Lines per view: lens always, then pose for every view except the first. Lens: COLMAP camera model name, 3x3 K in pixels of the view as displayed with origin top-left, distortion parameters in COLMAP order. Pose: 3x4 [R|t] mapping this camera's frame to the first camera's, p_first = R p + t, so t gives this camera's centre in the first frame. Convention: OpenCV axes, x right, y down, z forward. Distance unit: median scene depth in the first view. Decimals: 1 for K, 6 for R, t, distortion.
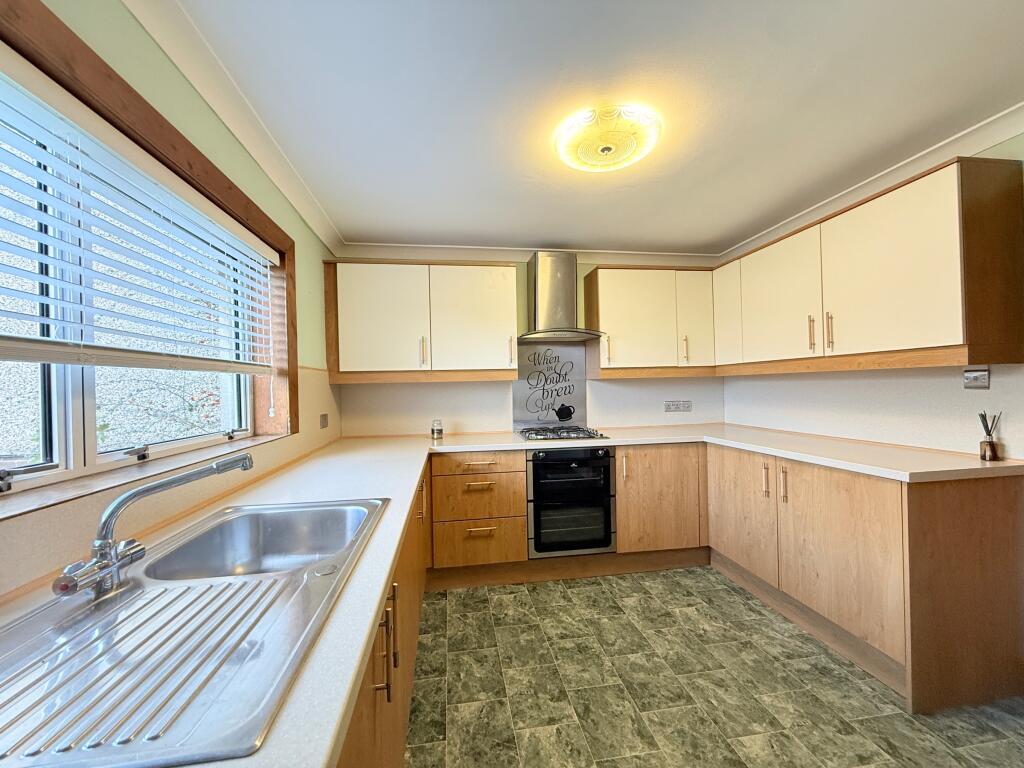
lens RADIAL K [[408.8, 0, 508.4], [0, 408.8, 387.0], [0, 0, 1]] dist [-0.000228, 0.000013]
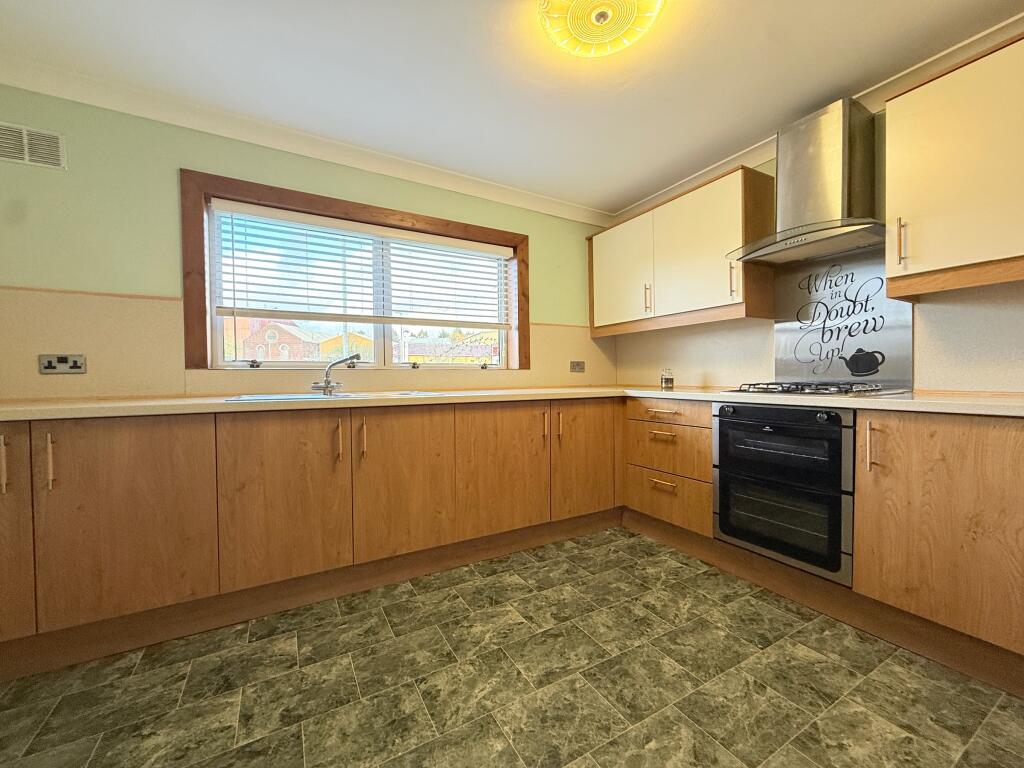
lens RADIAL K [[408.8, 0, 508.4], [0, 408.8, 387.0], [0, 0, 1]] dist [-0.000228, 0.000013]
pose [[0.353159, 0.040932, -0.934668, 0.661042], [-0.000839, 0.999056, 0.043434, 0.091739], [0.935563, -0.014555, 0.352860, 0.347818]]
